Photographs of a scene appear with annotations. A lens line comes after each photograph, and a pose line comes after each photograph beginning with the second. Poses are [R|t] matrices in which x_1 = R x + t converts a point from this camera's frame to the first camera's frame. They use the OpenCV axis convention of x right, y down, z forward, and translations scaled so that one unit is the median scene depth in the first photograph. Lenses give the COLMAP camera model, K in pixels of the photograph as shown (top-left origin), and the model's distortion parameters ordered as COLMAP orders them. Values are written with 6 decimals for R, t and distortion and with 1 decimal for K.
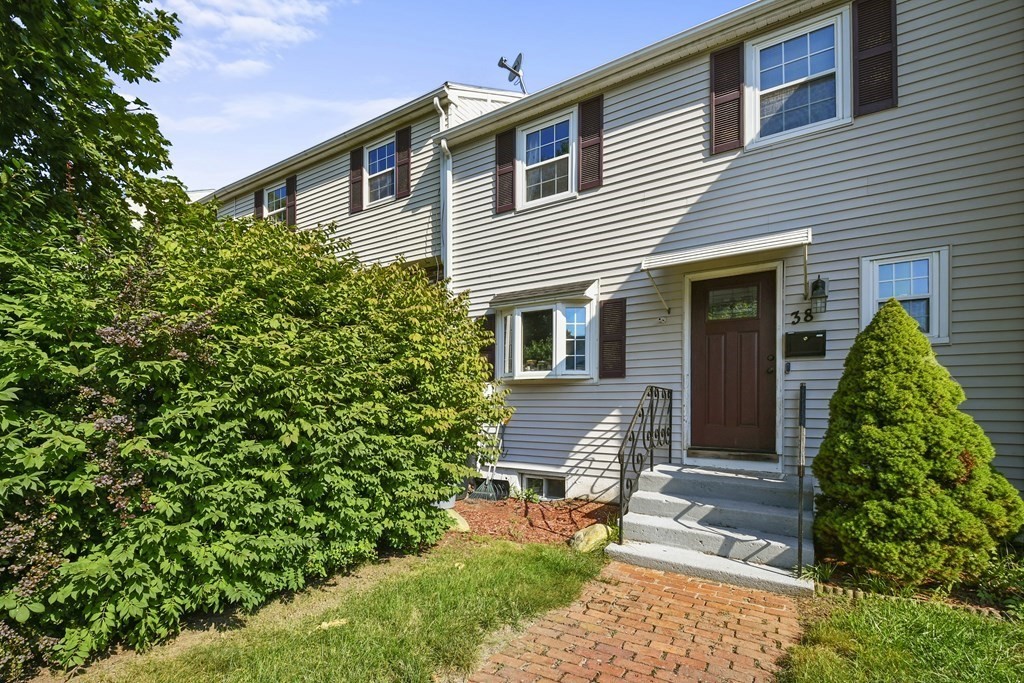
lens RADIAL K [[509.7, 0, 475.4], [0, 509.7, 407.6], [0, 0, 1]] dist [0.025938, -0.023782]
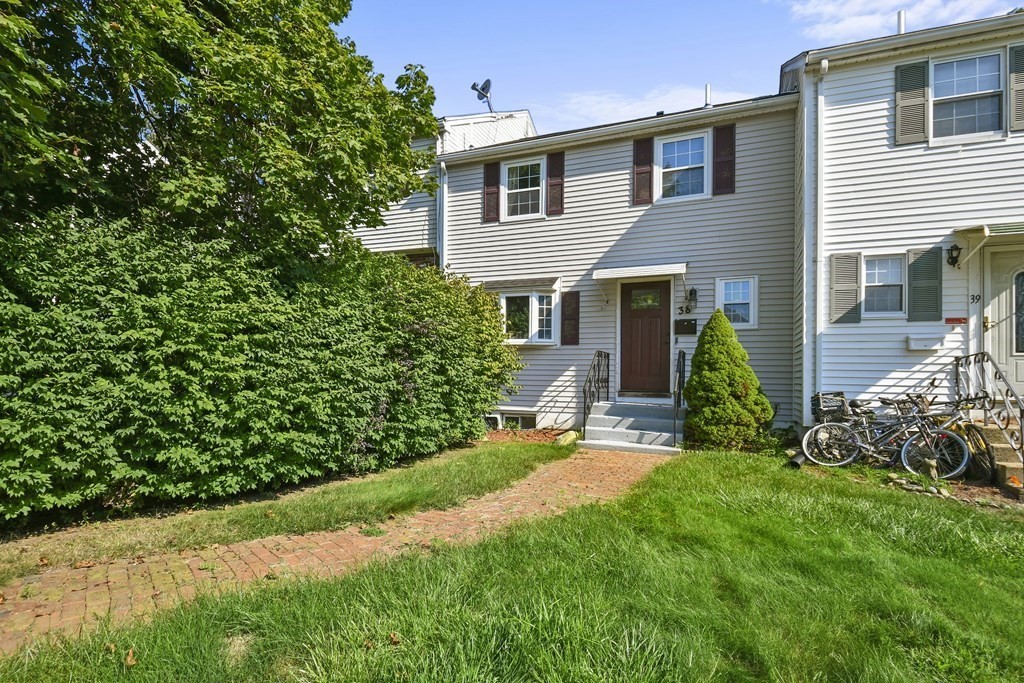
lens RADIAL K [[583.5, 0, 477.9], [0, 583.5, 366.4], [0, 0, 1]] dist [0.032717, -0.027565]
pose [[0.984776, 0.008898, 0.173602, -0.311301], [-0.006637, 0.999885, -0.013604, 0.031567], [-0.173703, 0.012245, 0.984722, -0.665698]]
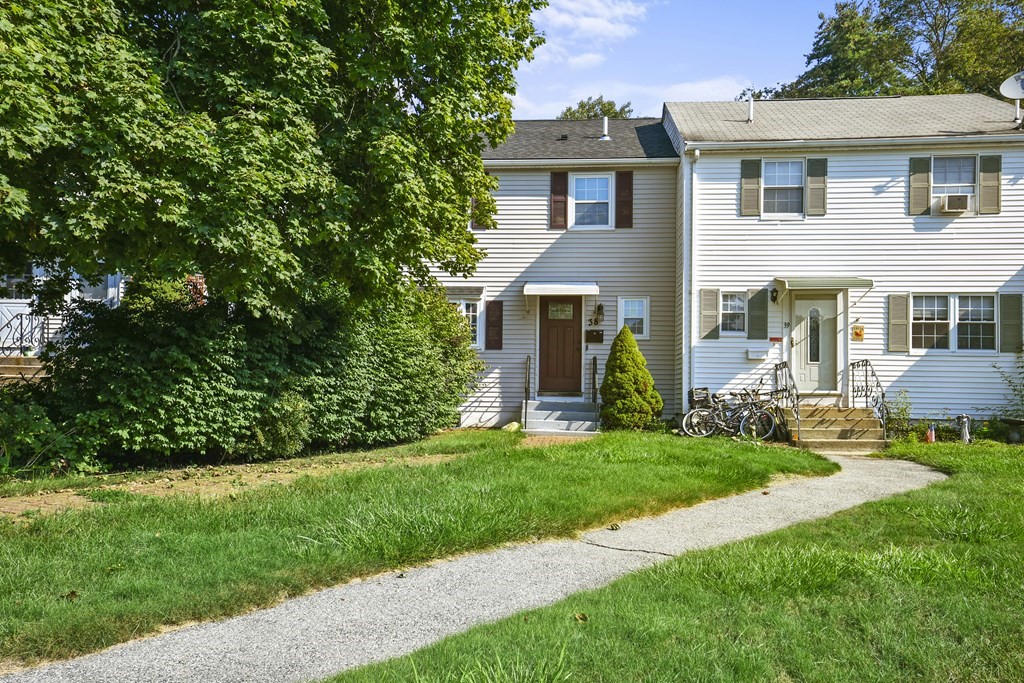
lens RADIAL K [[982.8, 0, 512.0], [0, 982.8, 341.5], [0, 0, 1]] dist [0.158421, 0.000434]
pose [[0.868470, 0.030532, 0.494801, -1.329014], [-0.007747, 0.998816, -0.048036, 0.071793], [-0.495682, 0.037884, 0.867678, -1.876351]]
